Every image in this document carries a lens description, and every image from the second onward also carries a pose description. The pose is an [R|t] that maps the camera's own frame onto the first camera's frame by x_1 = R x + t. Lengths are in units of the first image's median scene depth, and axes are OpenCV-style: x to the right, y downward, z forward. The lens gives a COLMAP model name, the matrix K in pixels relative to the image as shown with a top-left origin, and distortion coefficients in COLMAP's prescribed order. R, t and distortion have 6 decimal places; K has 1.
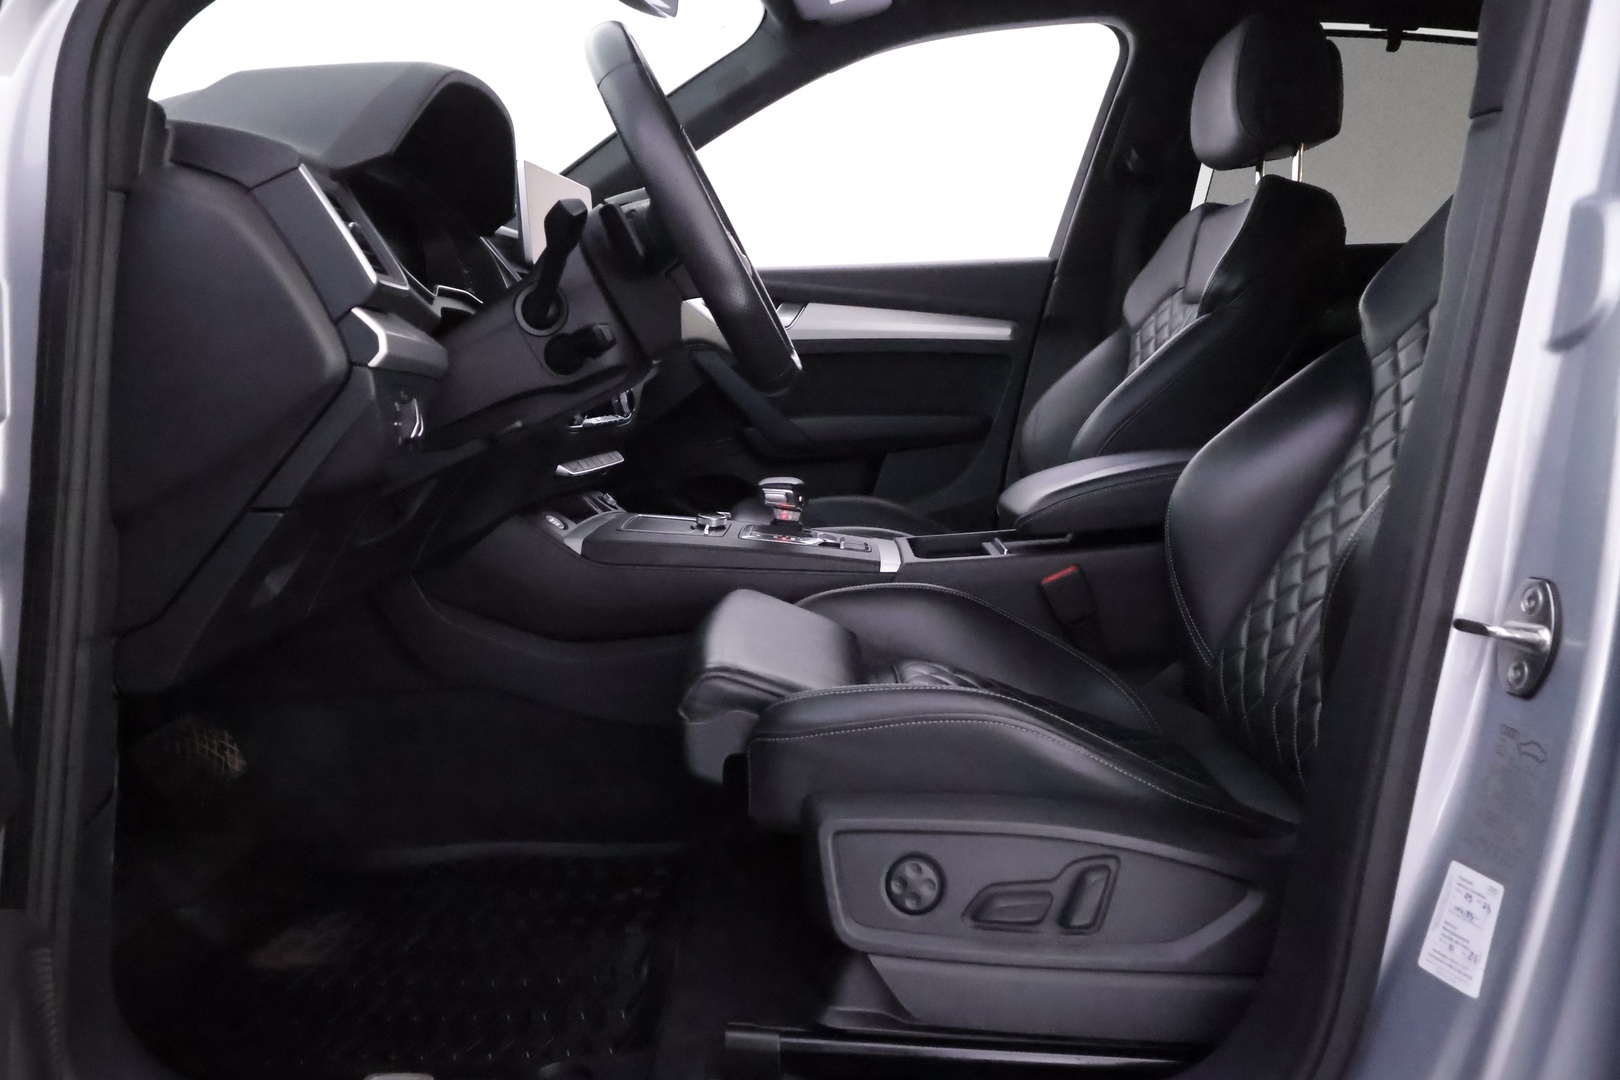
lens RADIAL K [[1269.7, 0, 813.9], [0, 1269.7, 553.5], [0, 0, 1]] dist [0.006254, 0.004753]
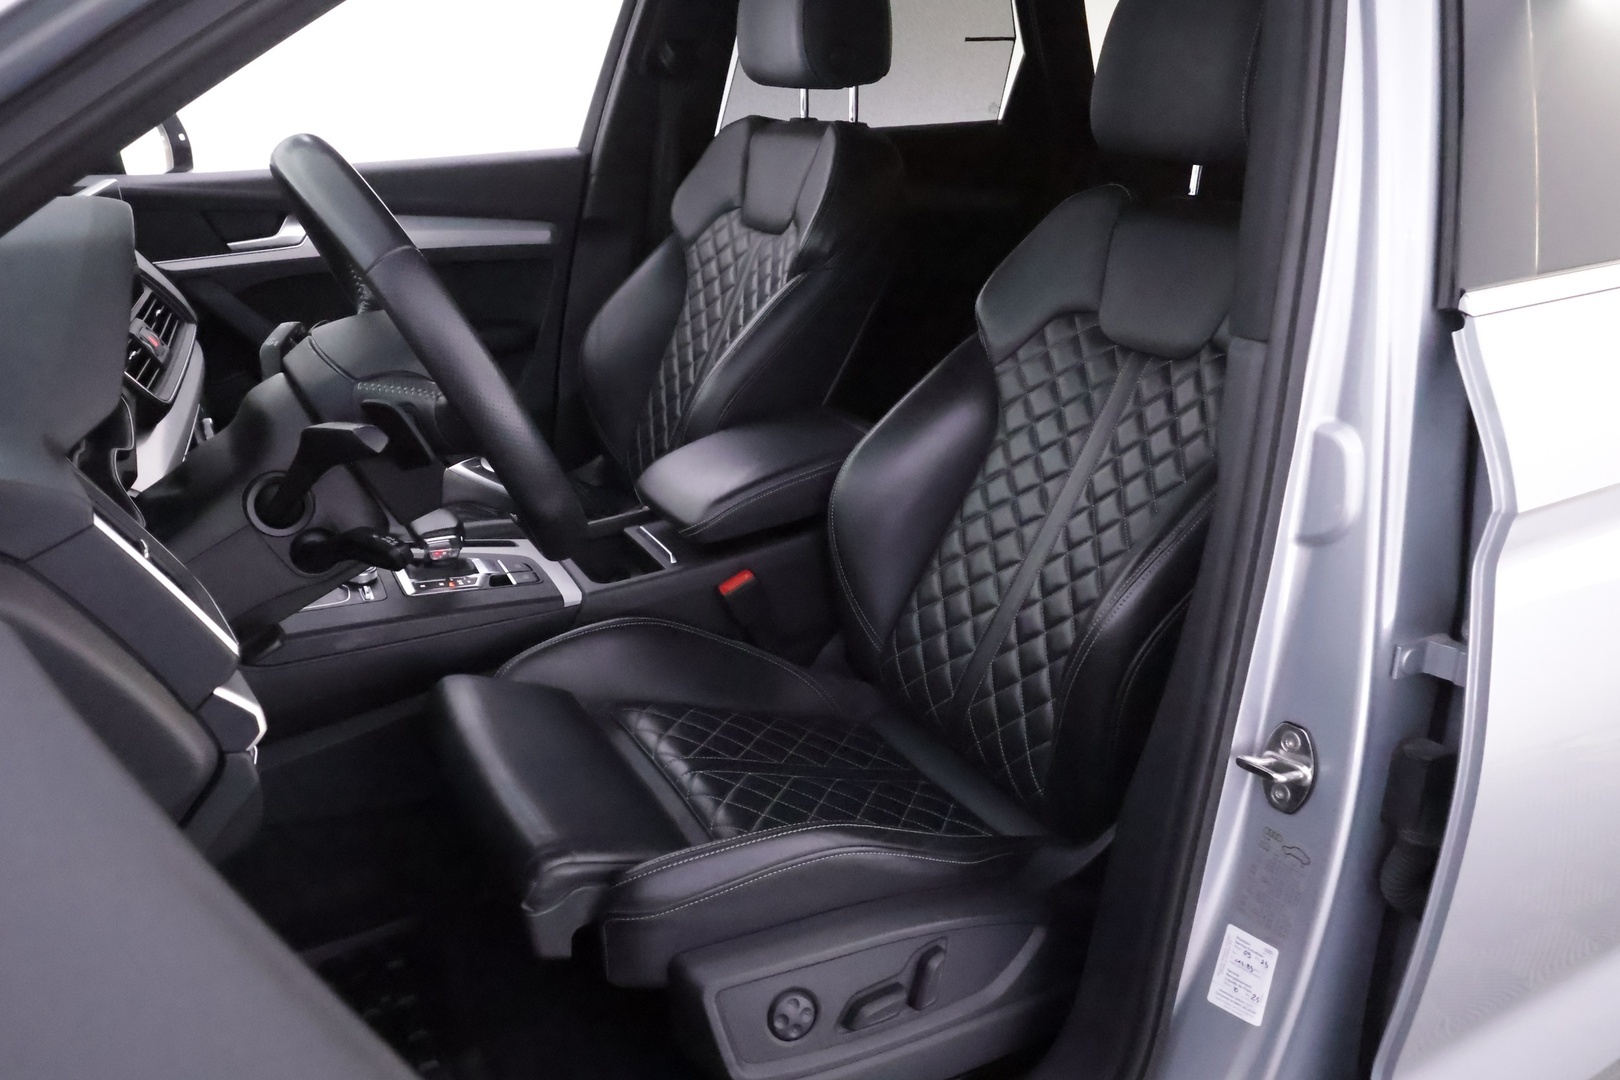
lens RADIAL K [[1281.4, 0, 810.0], [0, 1281.4, 540.0], [0, 0, 1]] dist [0.007529, -0.002368]
pose [[0.872932, -0.171890, 0.456556, -0.345030], [0.061380, 0.967131, 0.246760, -0.411762], [-0.483965, -0.187381, 0.854790, 0.118858]]
